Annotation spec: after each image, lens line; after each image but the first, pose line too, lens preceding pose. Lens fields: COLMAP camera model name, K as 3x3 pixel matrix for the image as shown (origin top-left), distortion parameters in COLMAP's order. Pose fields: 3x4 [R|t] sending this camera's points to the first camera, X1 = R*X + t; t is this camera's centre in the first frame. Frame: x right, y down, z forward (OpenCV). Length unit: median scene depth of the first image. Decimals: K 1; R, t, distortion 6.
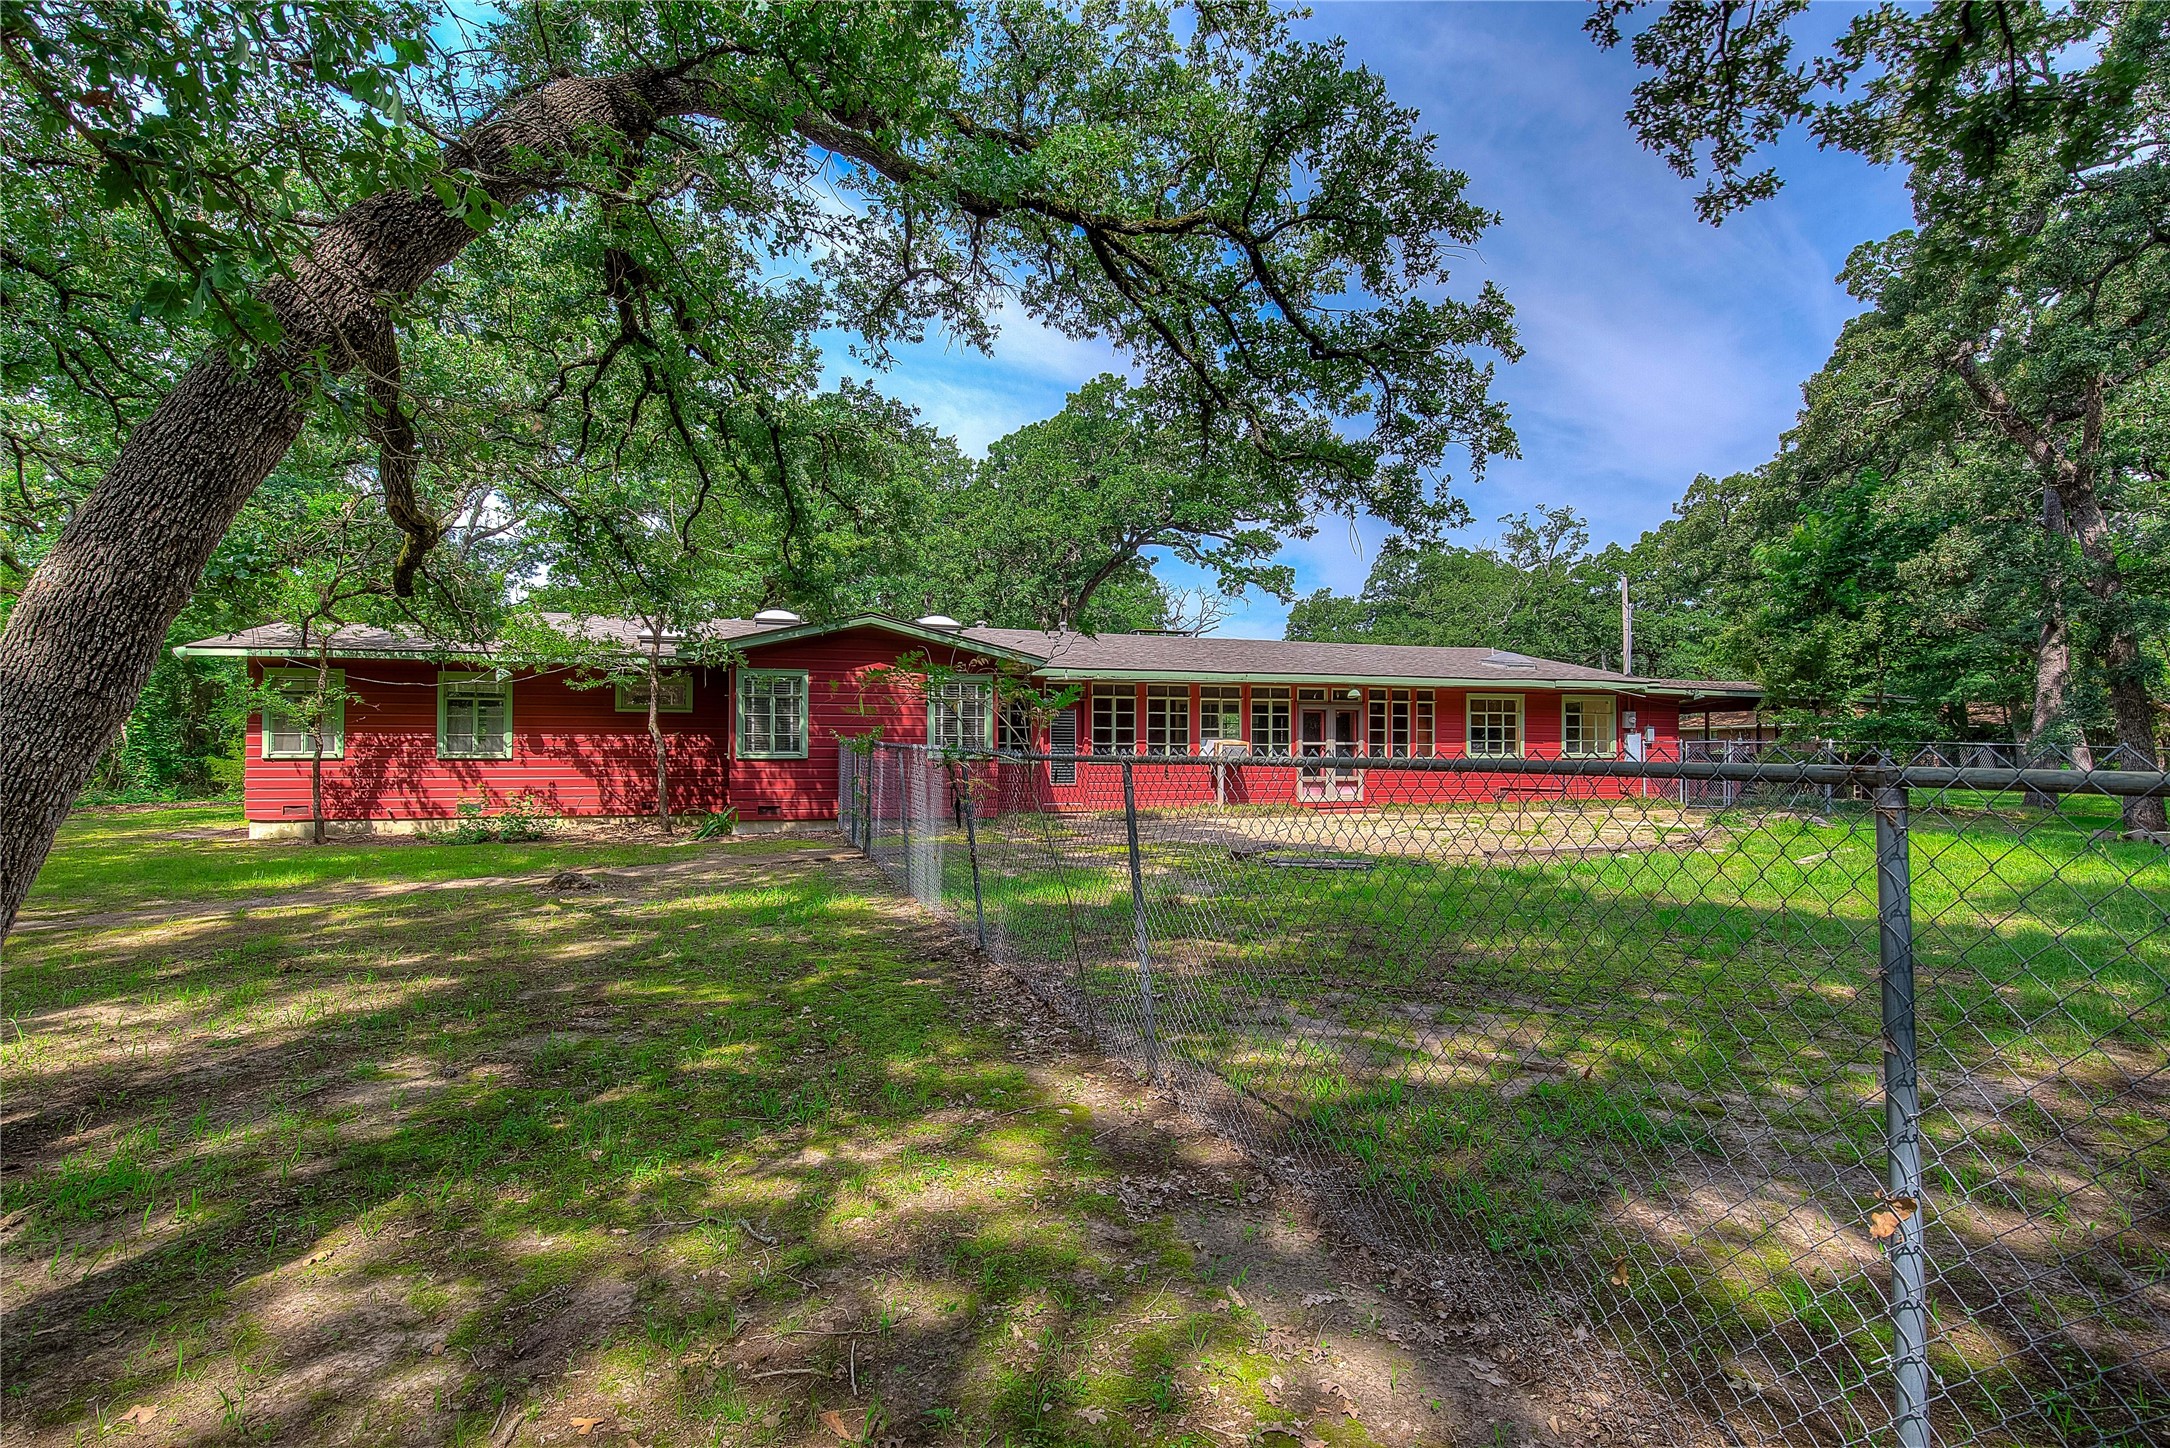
lens RADIAL K [[1063.3, 0, 1084.9], [0, 1063.3, 724.8], [0, 0, 1]] dist [0.005519, -0.000165]
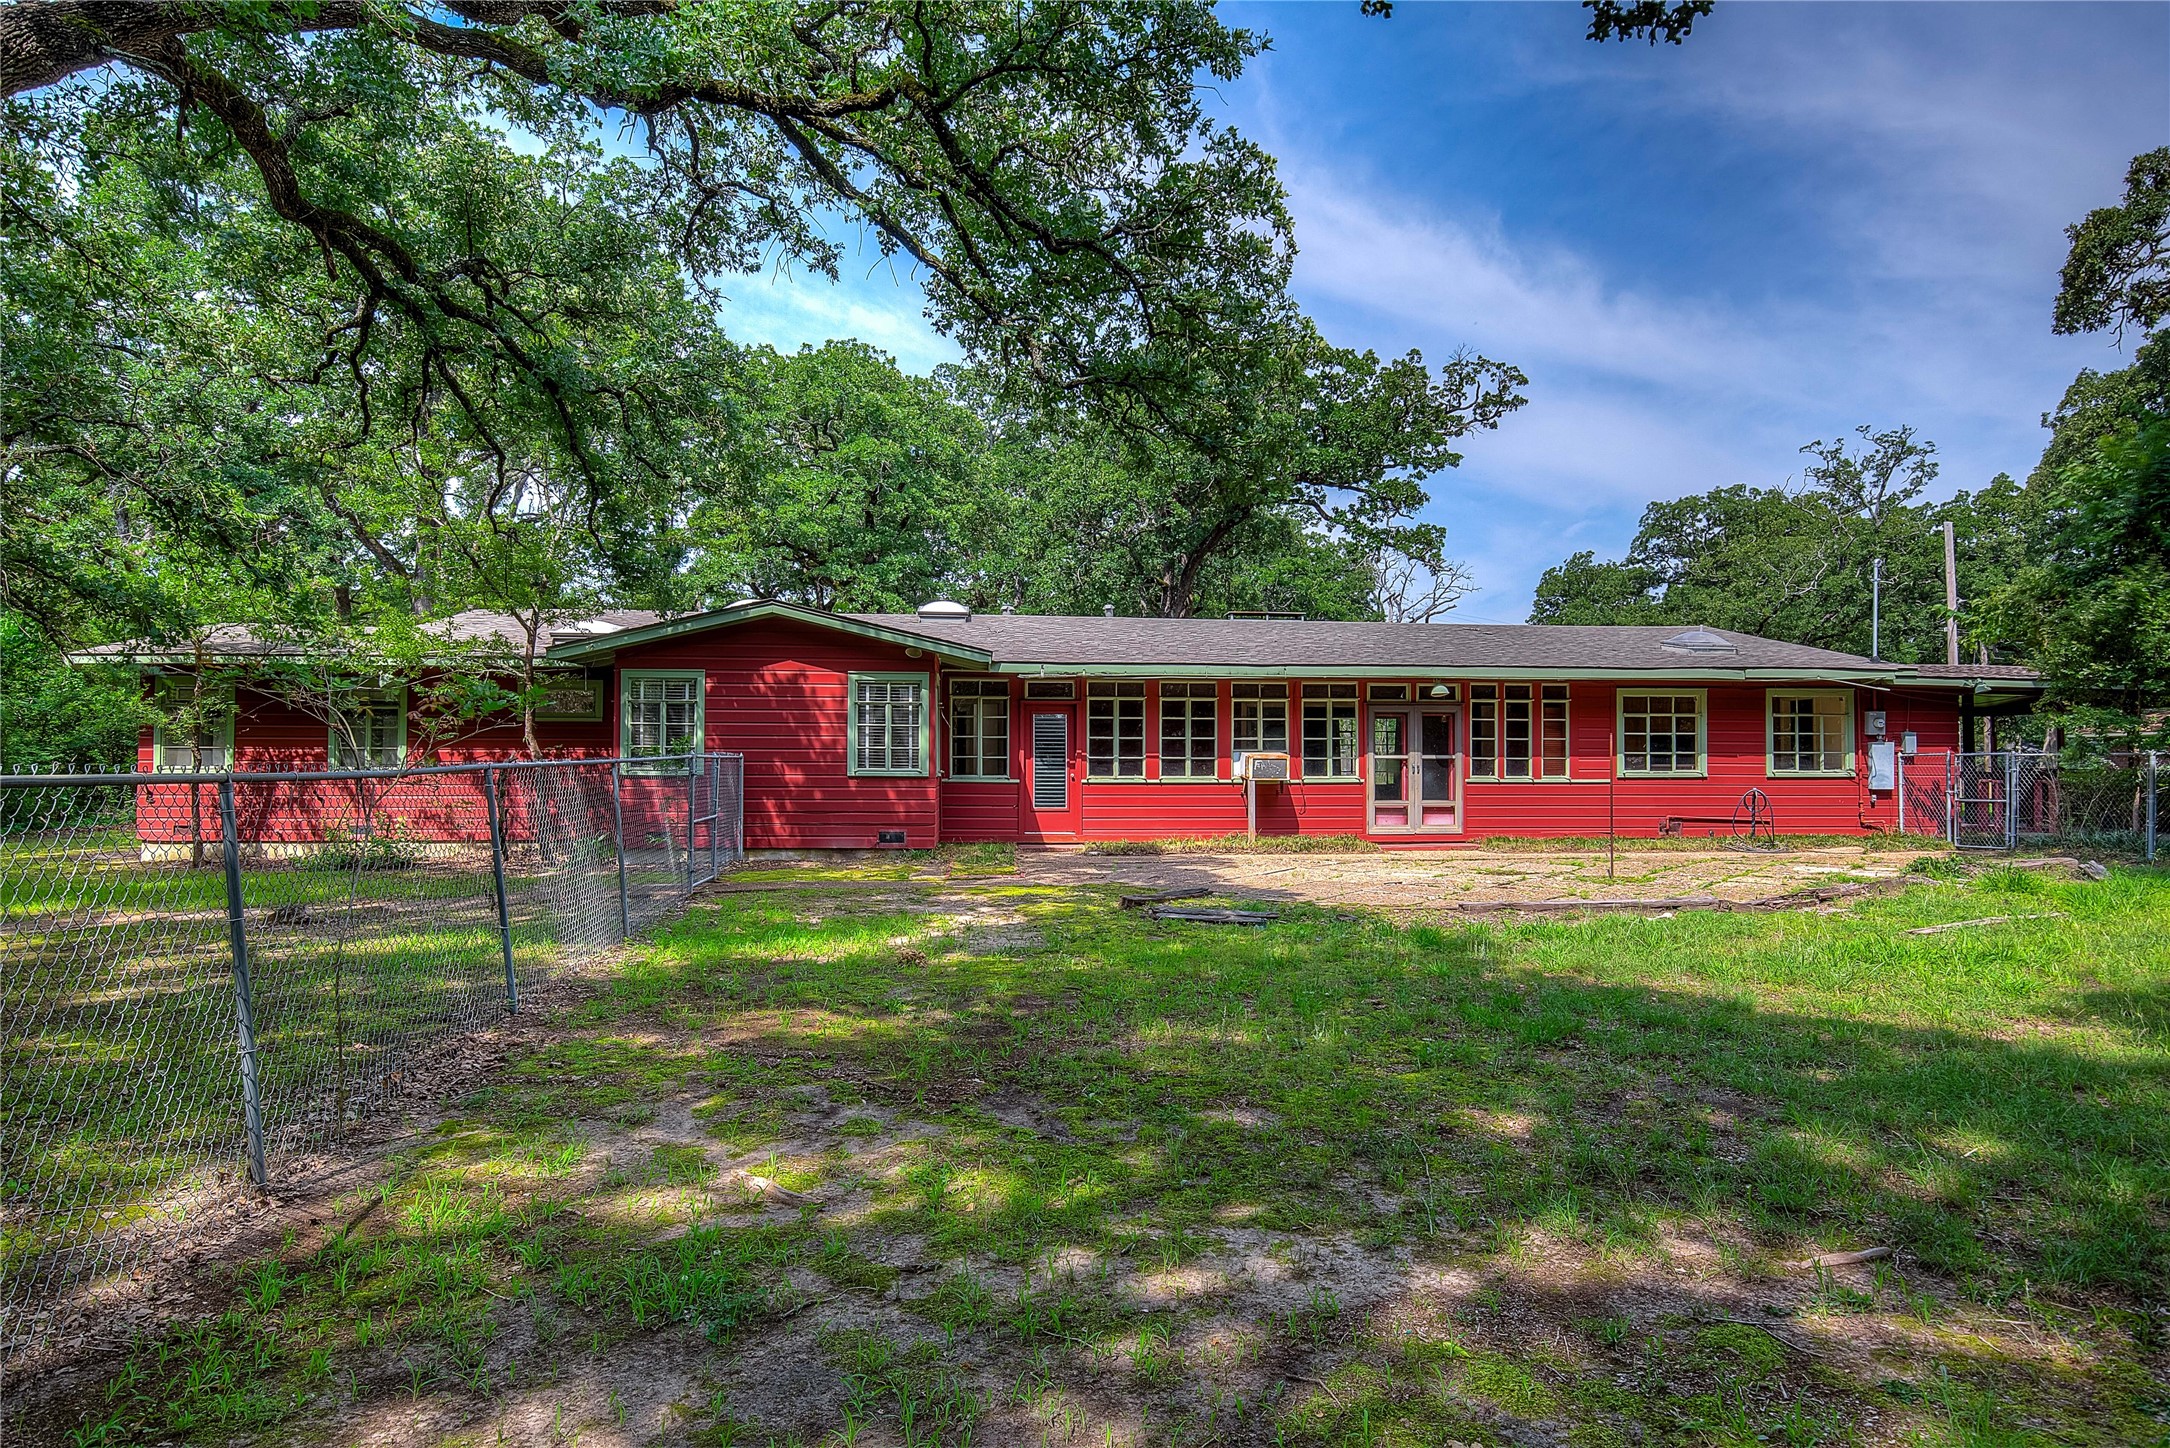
lens RADIAL K [[1311.9, 0, 1085.3], [0, 1311.9, 723.2], [0, 0, 1]] dist [0.005624, 0.001915]
pose [[0.978303, -0.006873, -0.207065, 0.202522], [0.005087, 0.999945, -0.009158, 0.000829], [0.207117, 0.007906, 0.978284, 0.041014]]
